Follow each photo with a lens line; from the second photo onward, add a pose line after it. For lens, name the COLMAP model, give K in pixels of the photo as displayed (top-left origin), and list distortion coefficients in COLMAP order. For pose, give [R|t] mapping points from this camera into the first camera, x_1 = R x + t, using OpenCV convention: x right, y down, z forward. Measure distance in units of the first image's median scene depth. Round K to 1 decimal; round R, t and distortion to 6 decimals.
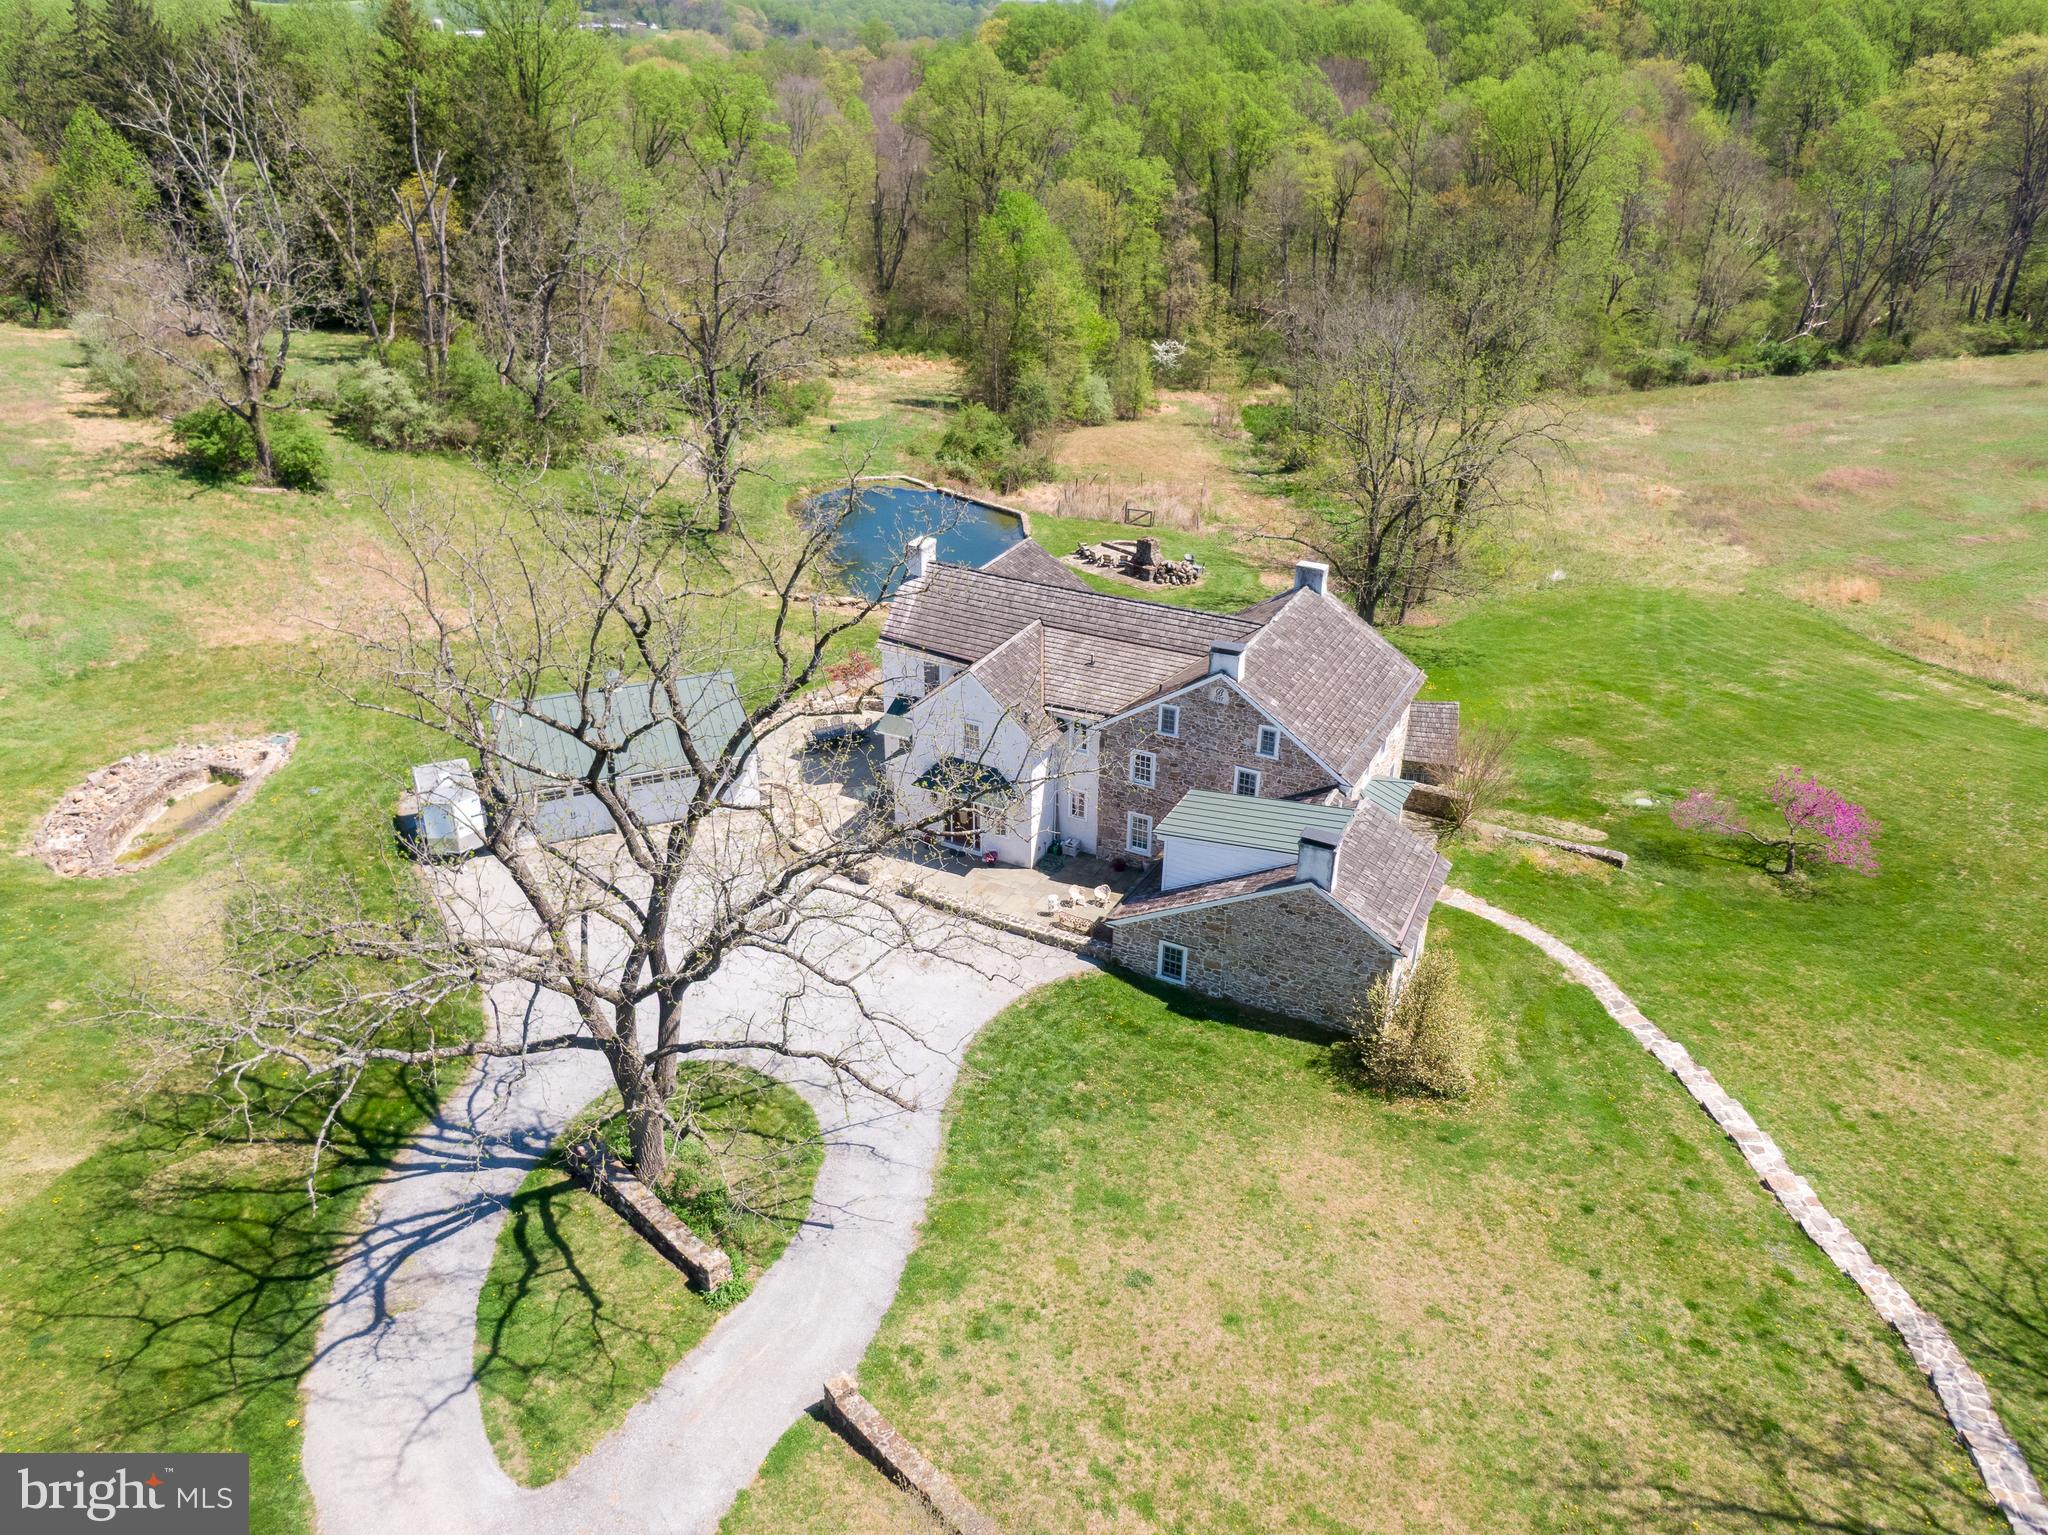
lens RADIAL K [[1465.5, 0, 1032.2], [0, 1465.5, 764.9], [0, 0, 1]] dist [0.034966, -0.056198]
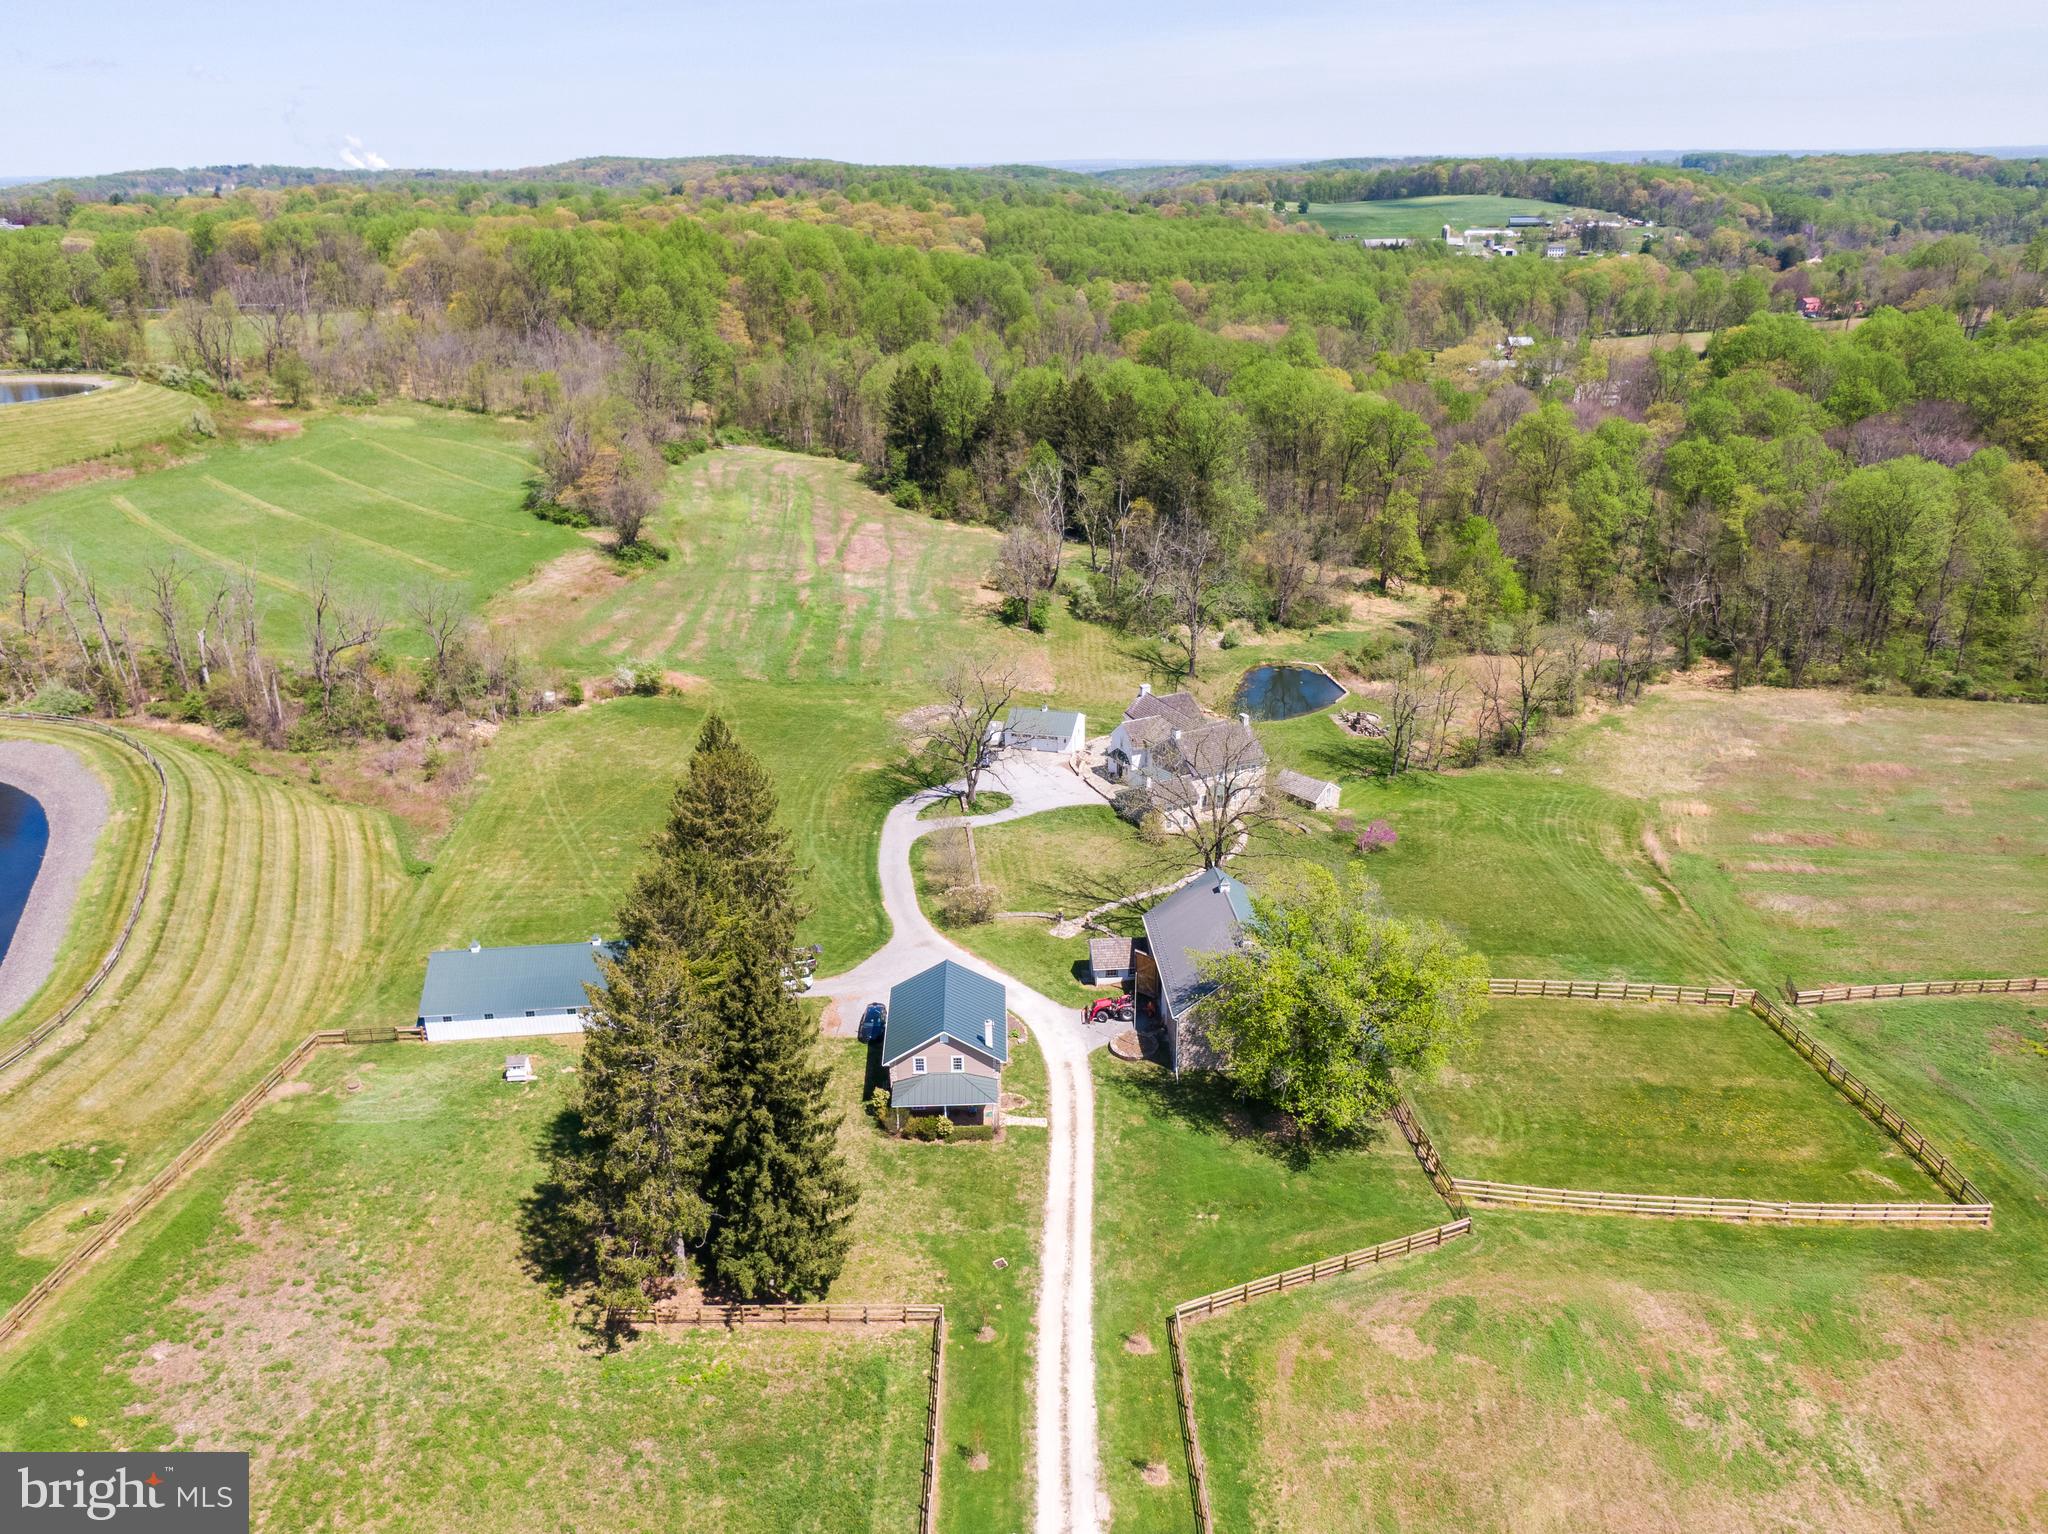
lens RADIAL K [[1455.1, 0, 1026.6], [0, 1455.1, 761.2], [0, 0, 1]] dist [0.033087, -0.054830]
pose [[0.799721, 0.207067, -0.563533, 1.022617], [-0.256655, 0.966460, -0.009105, 0.064916], [0.542747, 0.151915, 0.826044, -1.137237]]
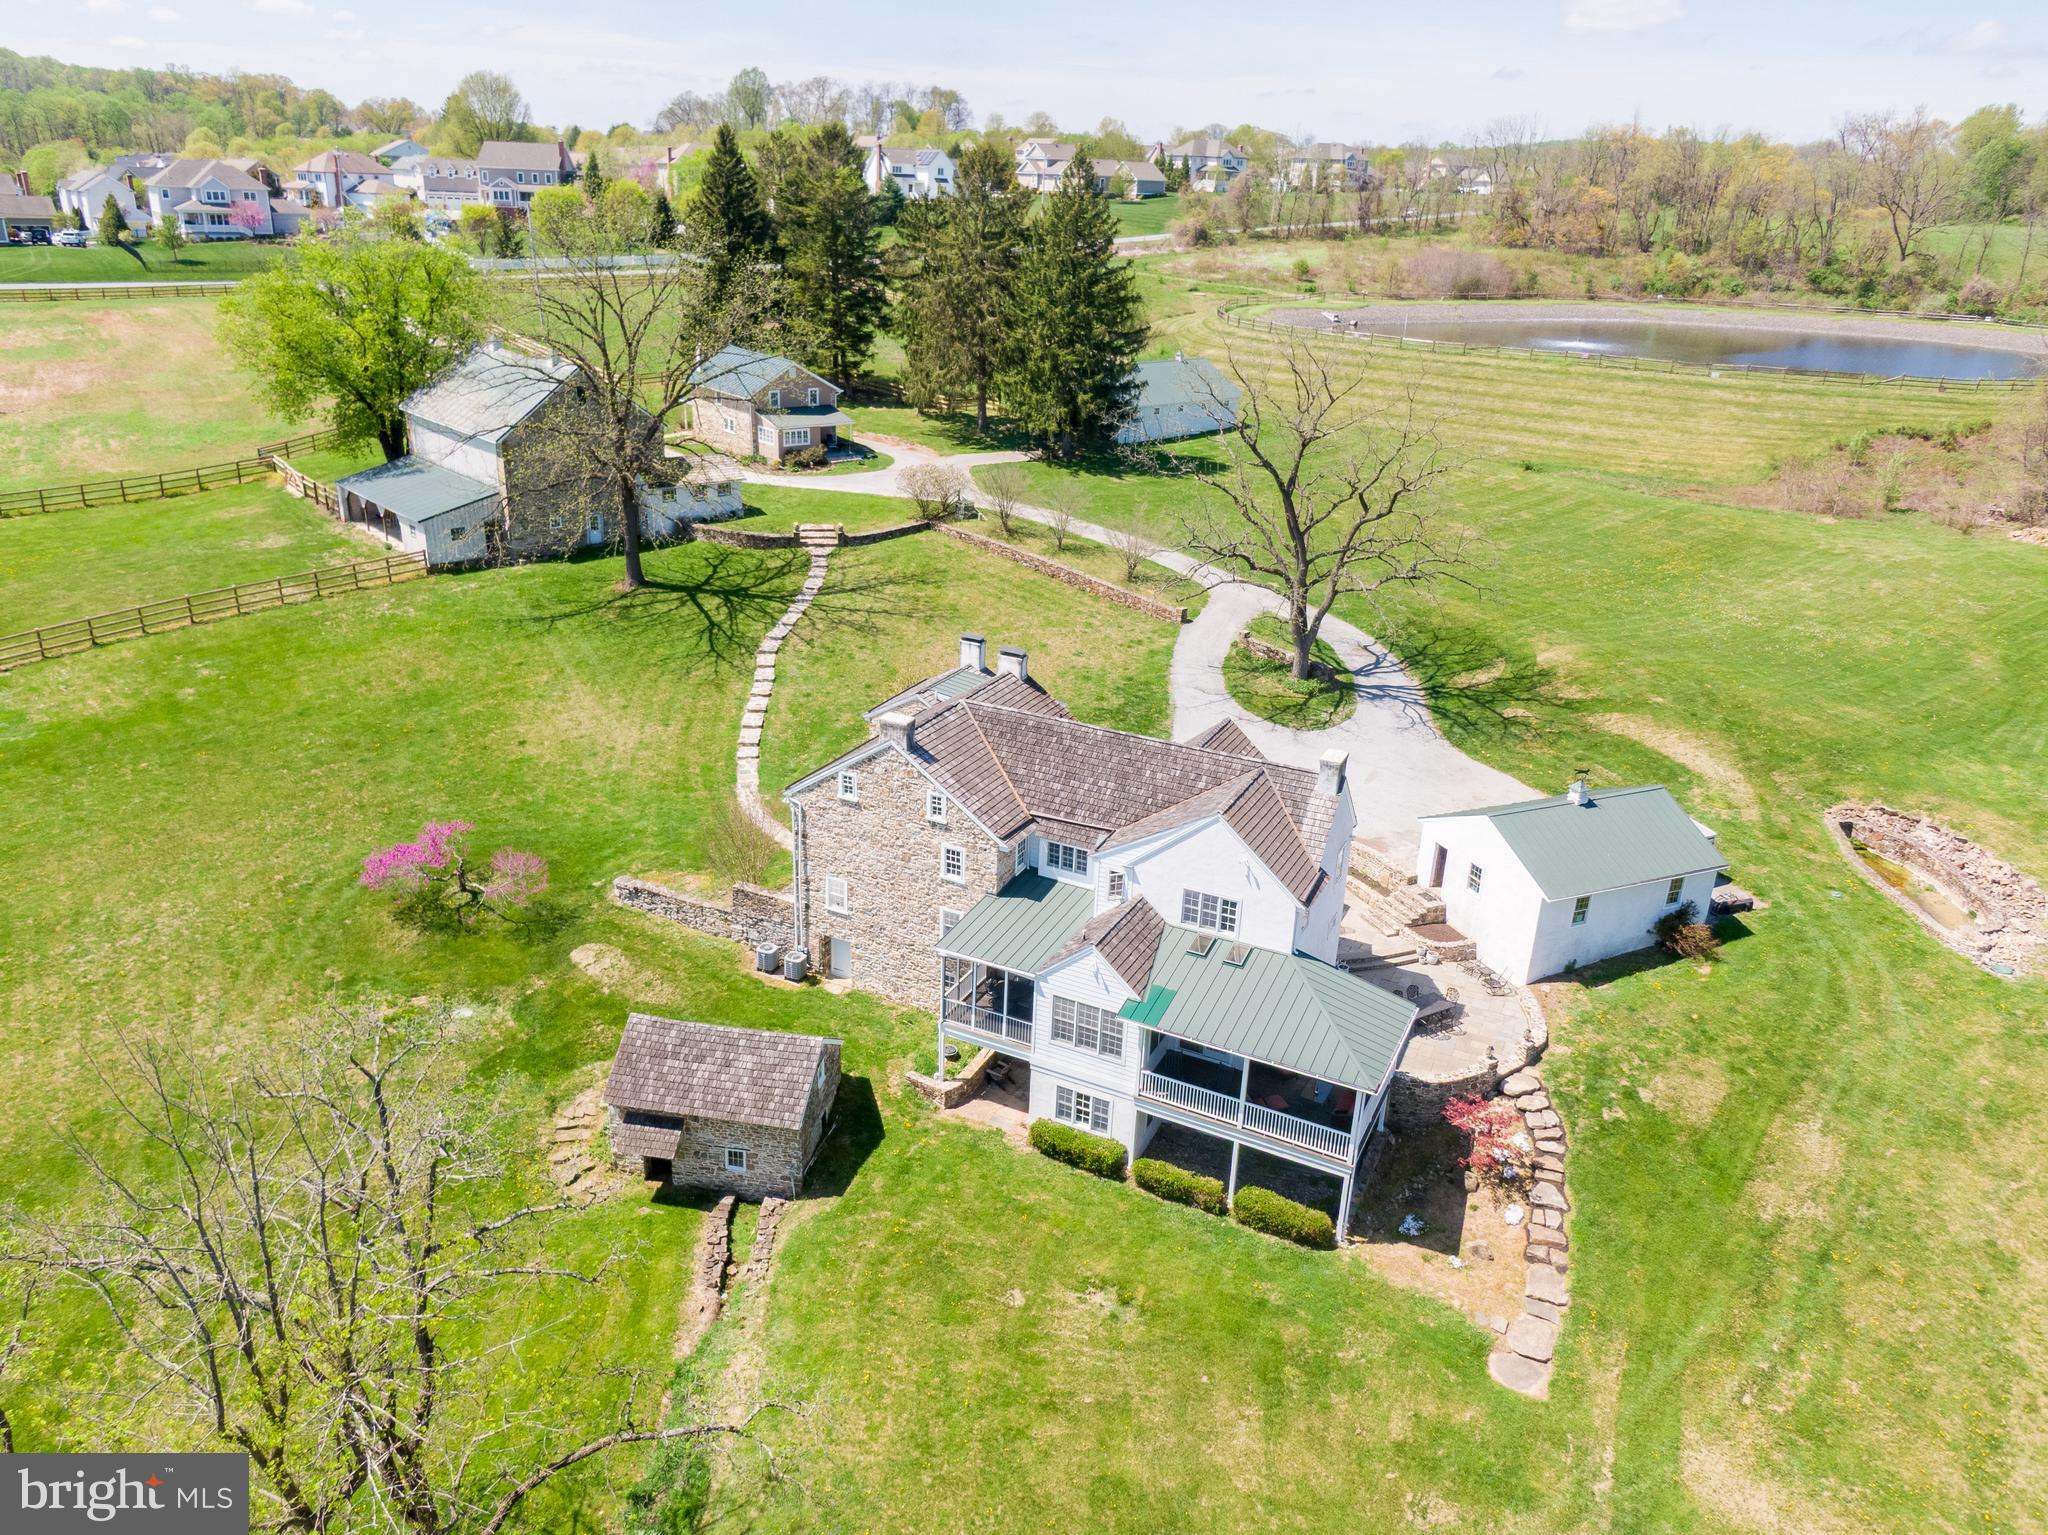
lens RADIAL K [[1470.0, 0, 1029.5], [0, 1470.0, 766.9], [0, 0, 1]] dist [0.015725, -0.021477]
pose [[-0.998871, -0.035537, -0.031510, 0.087737], [-0.047076, 0.652863, 0.756011, -0.541305], [-0.006295, 0.756642, -0.653800, 1.073929]]
